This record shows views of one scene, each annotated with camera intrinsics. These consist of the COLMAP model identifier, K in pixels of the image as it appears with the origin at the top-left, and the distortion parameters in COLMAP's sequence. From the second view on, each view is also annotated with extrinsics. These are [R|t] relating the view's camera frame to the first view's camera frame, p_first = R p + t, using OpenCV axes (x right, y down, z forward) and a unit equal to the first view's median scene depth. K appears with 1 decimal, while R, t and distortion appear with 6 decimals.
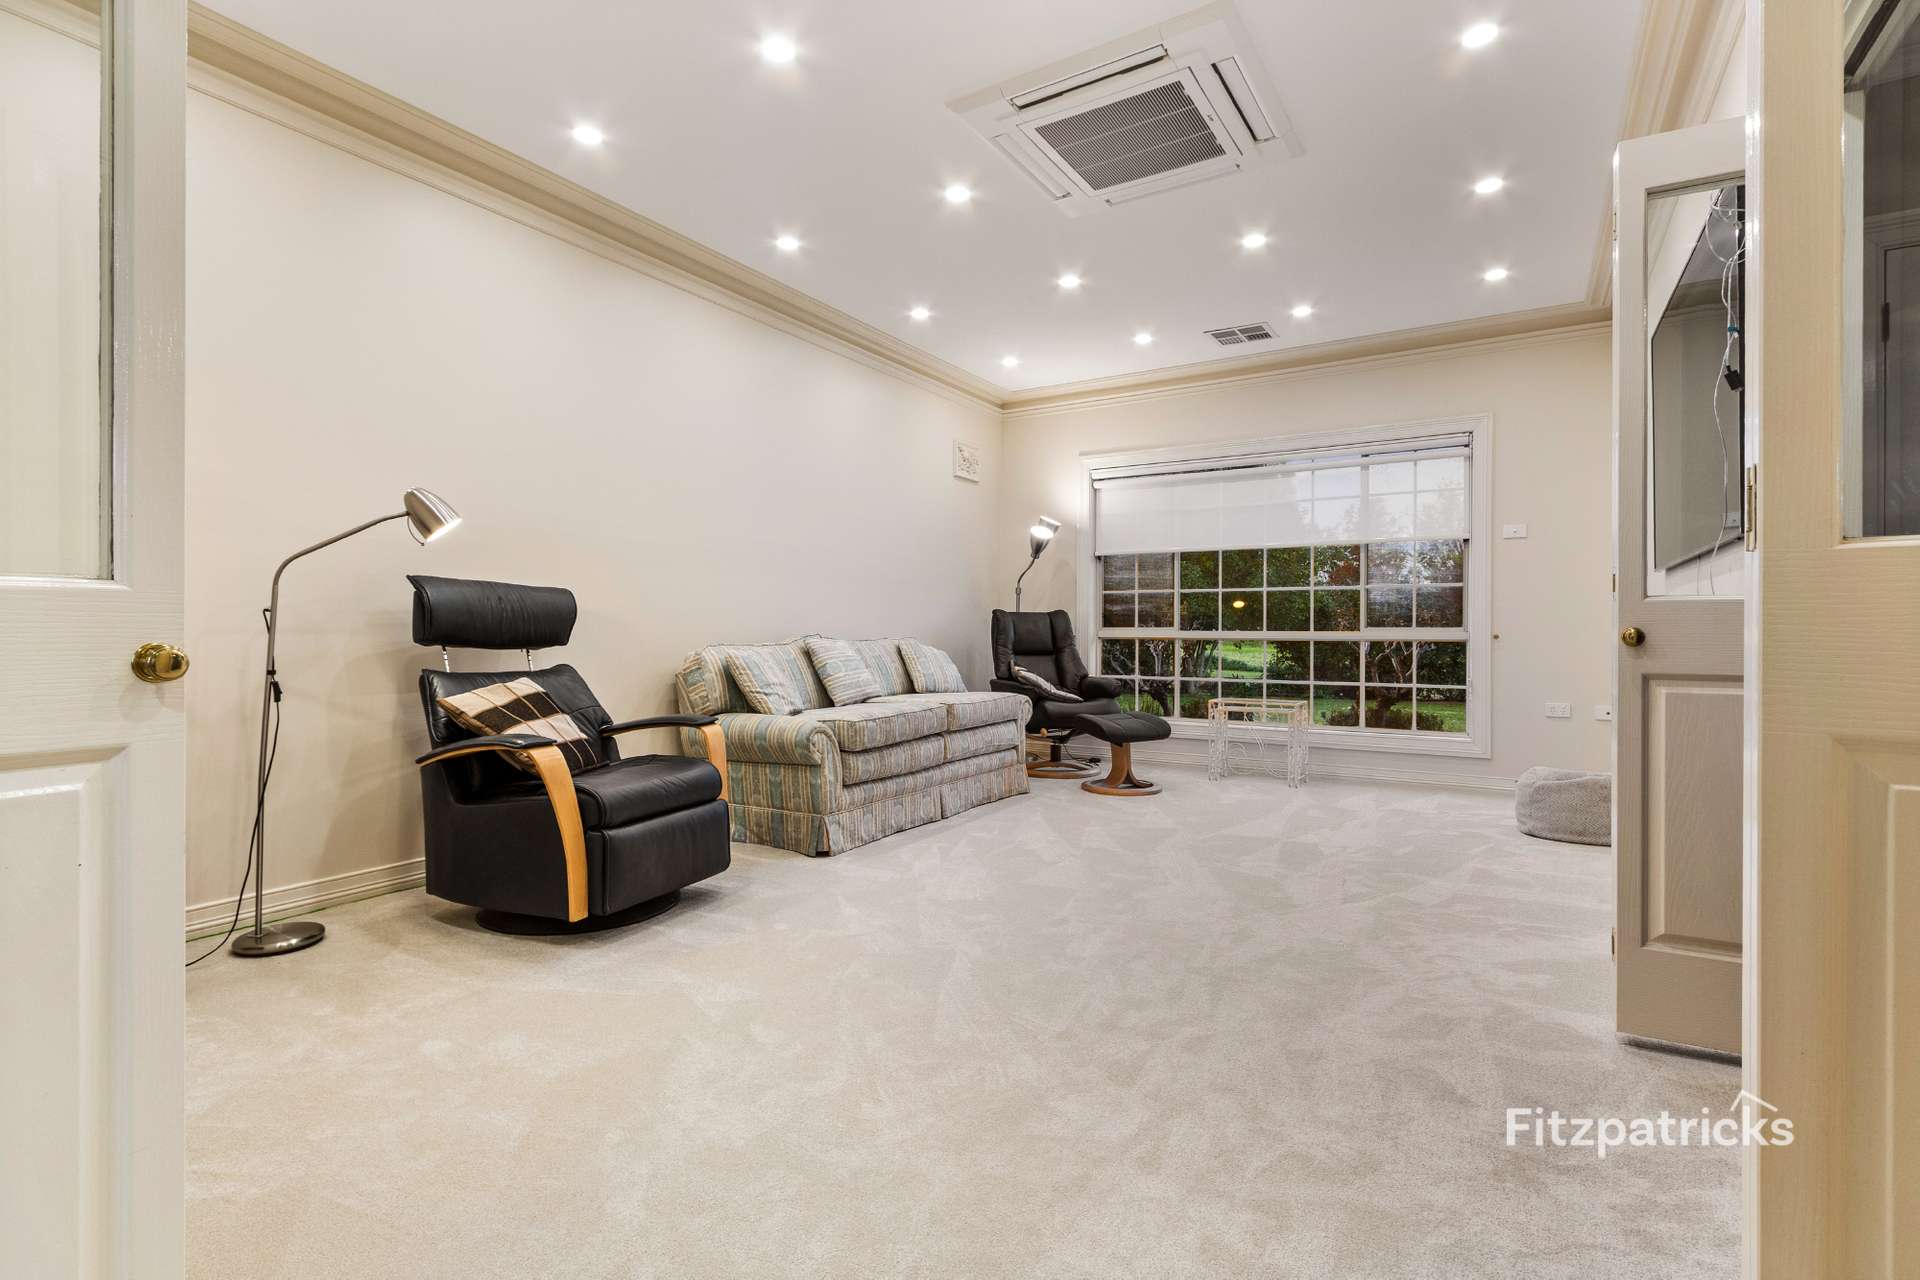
lens RADIAL K [[887.8, 0, 956.8], [0, 887.8, 657.8], [0, 0, 1]] dist [0.000896, -0.000800]
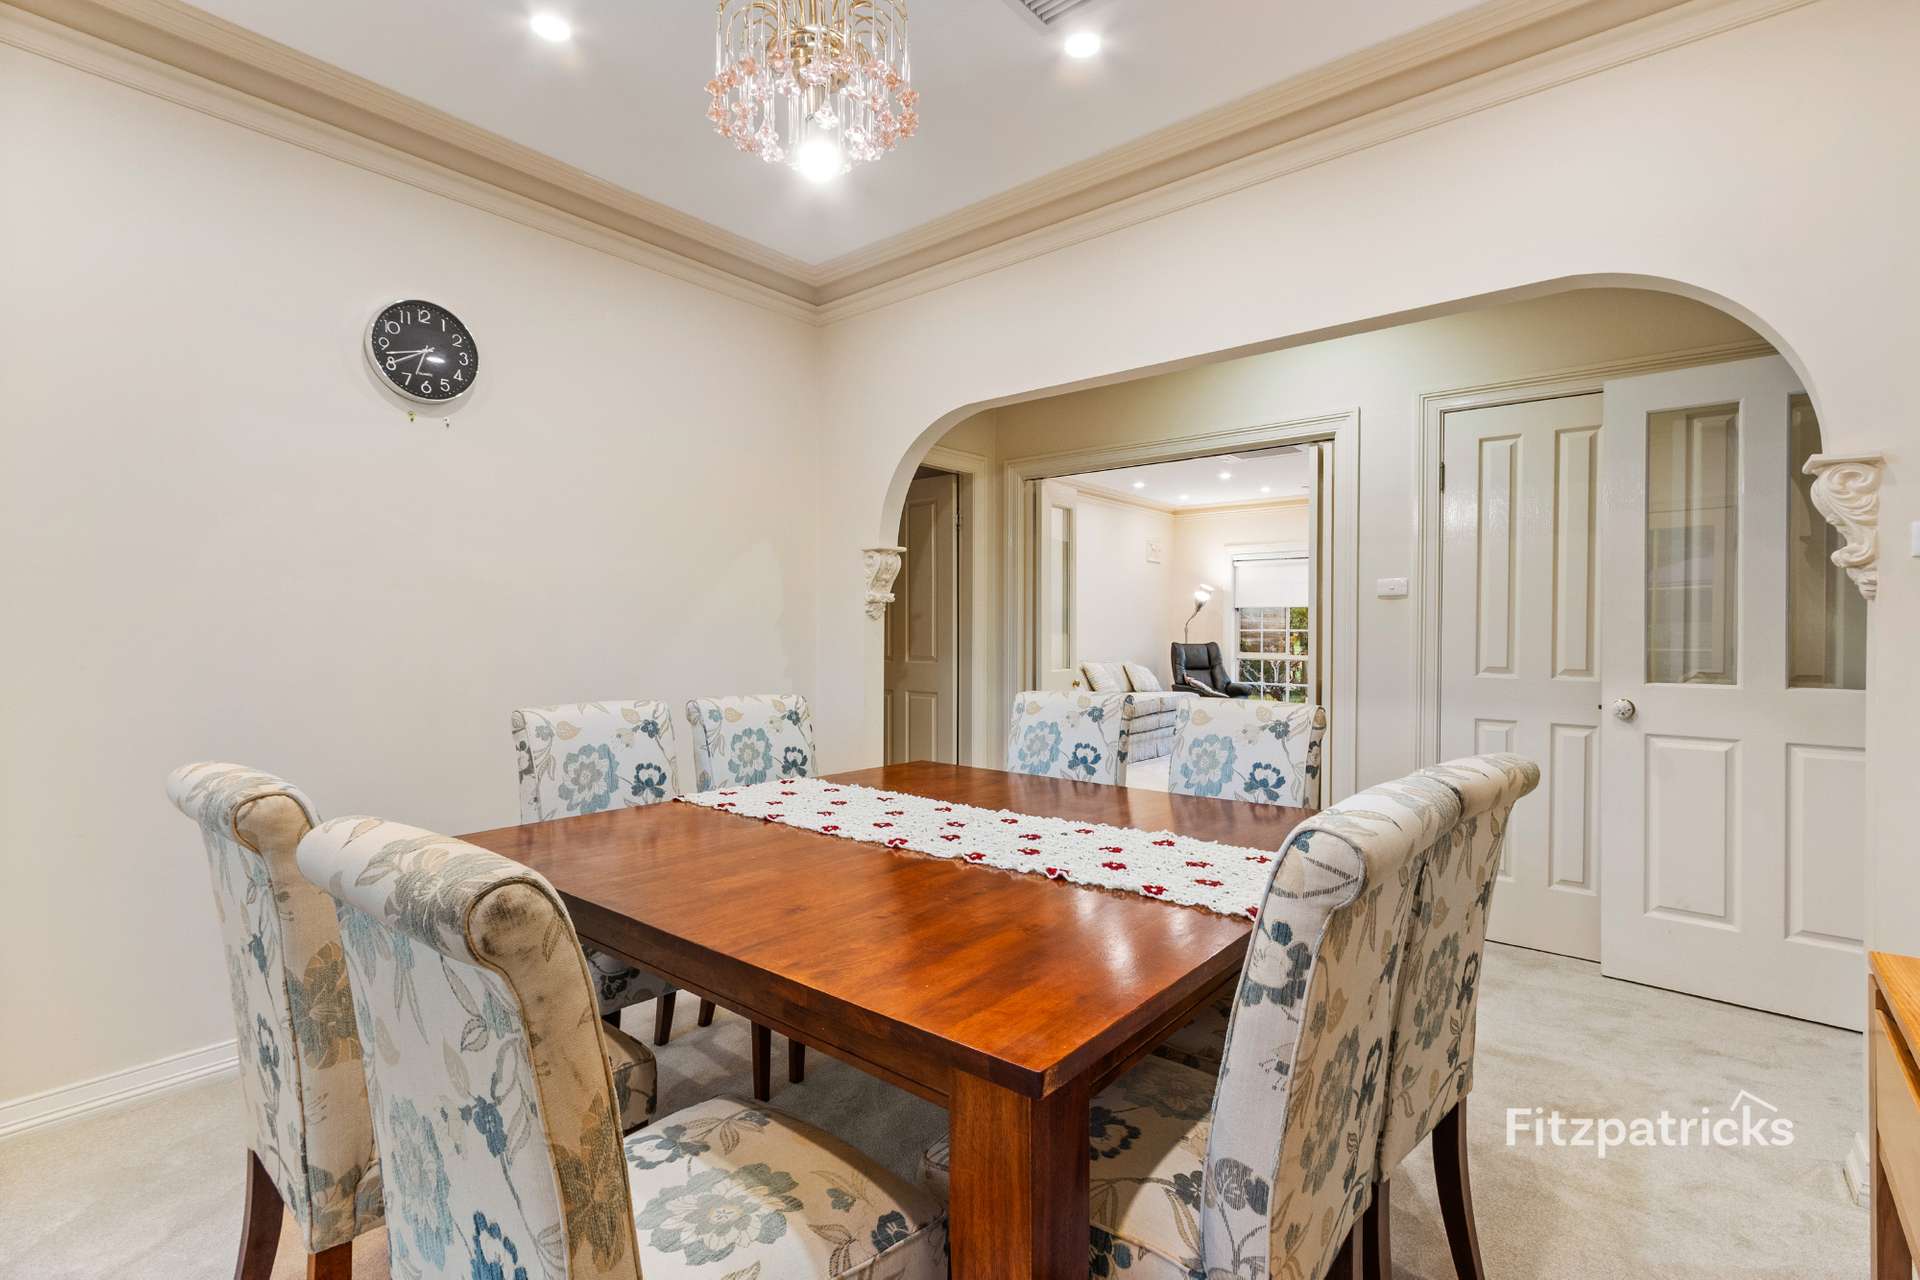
lens RADIAL K [[878.9, 0, 955.6], [0, 878.9, 645.5], [0, 0, 1]] dist [0.000291, -0.000097]
pose [[0.991074, 0.001156, -0.133308, -0.139344], [-0.003362, 0.999861, -0.016327, -0.019847], [0.133271, 0.016629, 0.990940, -0.673024]]
